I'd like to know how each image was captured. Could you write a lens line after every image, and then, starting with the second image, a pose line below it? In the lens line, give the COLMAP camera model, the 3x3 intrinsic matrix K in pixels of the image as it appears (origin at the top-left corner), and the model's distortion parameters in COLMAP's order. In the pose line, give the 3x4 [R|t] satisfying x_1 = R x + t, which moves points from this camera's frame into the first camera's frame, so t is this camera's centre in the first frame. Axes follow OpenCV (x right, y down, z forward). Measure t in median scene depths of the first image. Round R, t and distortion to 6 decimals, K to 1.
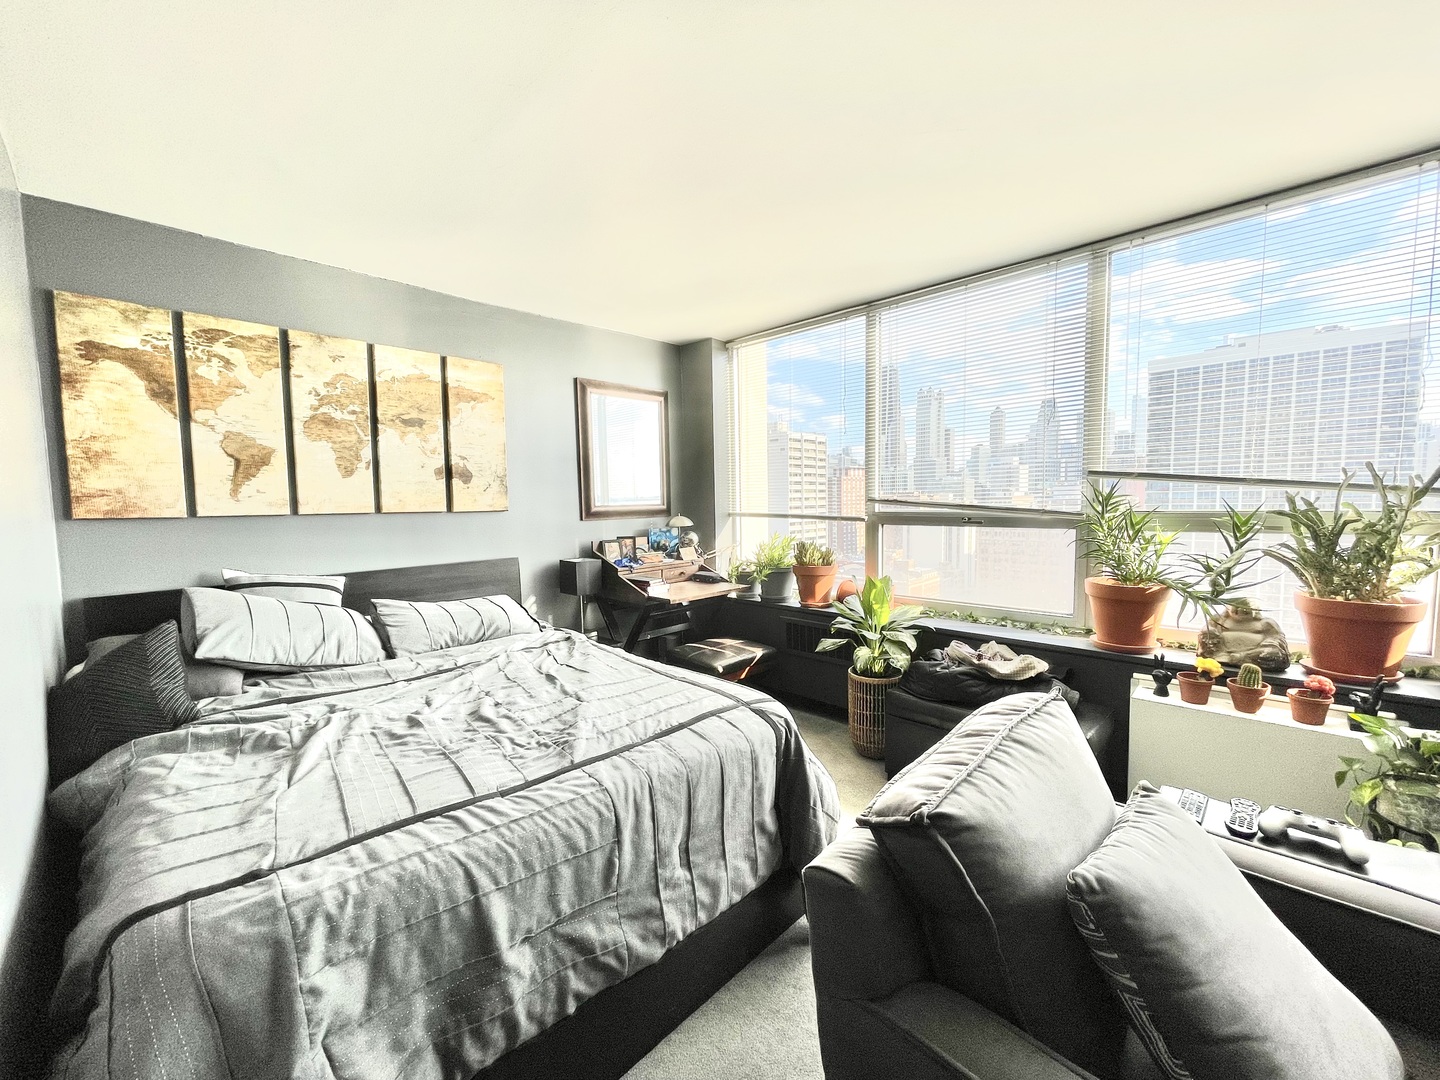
lens RADIAL K [[583.5, 0, 720.5], [0, 583.5, 548.0], [0, 0, 1]] dist [0.000073, -0.000191]
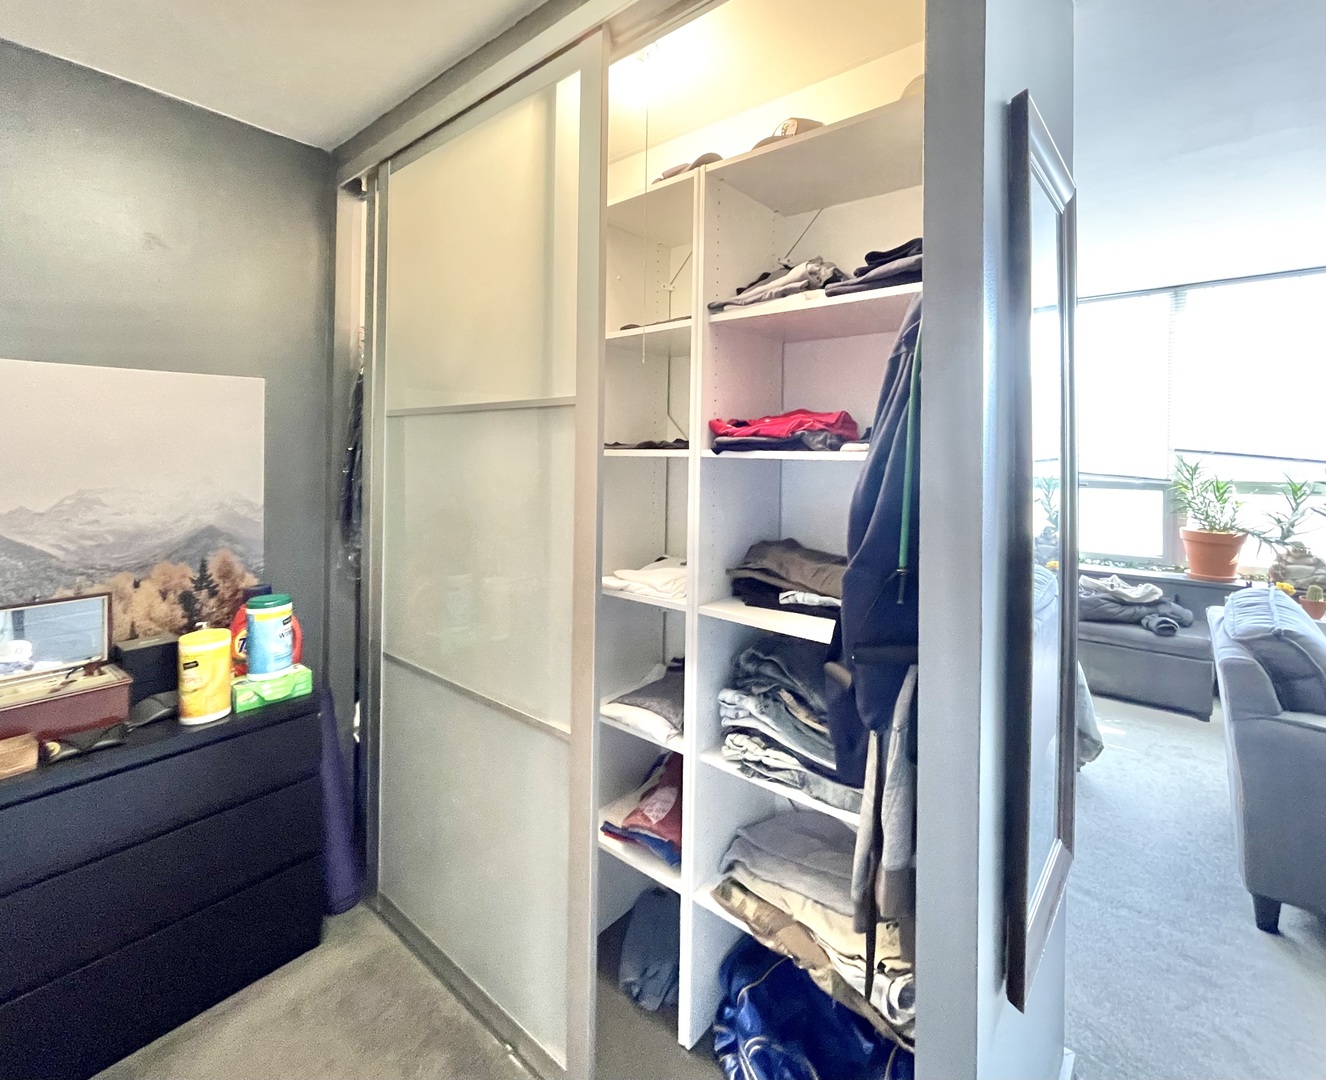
lens RADIAL K [[624.3, 0, 705.0], [0, 624.3, 466.1], [0, 0, 1]] dist [-0.001196, -0.000210]
pose [[0.994632, 0.019069, 0.101701, -0.693938], [-0.013221, 0.998236, -0.057872, 0.008090], [-0.102625, 0.056216, 0.993130, -0.372254]]
